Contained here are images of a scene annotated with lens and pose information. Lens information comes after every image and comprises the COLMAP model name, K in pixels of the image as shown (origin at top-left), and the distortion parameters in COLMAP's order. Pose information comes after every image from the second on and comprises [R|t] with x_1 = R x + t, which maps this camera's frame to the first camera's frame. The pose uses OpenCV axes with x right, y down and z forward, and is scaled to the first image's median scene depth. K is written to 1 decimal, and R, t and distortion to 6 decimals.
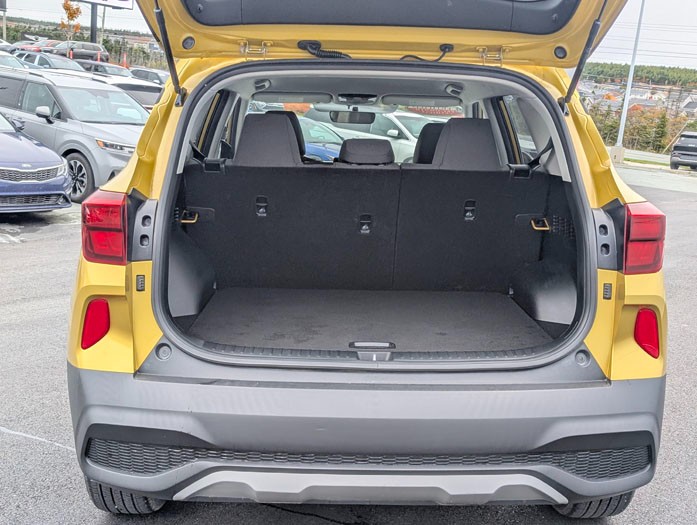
lens RADIAL K [[974.7, 0, 348.5], [0, 974.7, 262.5], [0, 0, 1]] dist [-0.167972, -0.036158]
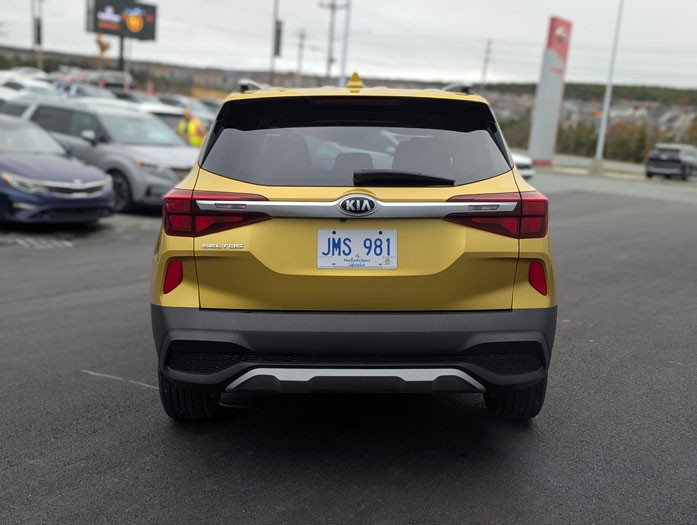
lens RADIAL K [[974.7, 0, 348.5], [0, 974.7, 262.5], [0, 0, 1]] dist [-0.167972, -0.036158]
pose [[0.999810, -0.014602, -0.012900, 0.010755], [0.014354, 0.999716, -0.019046, 0.023198], [0.013174, 0.018857, 0.999735, -0.165497]]
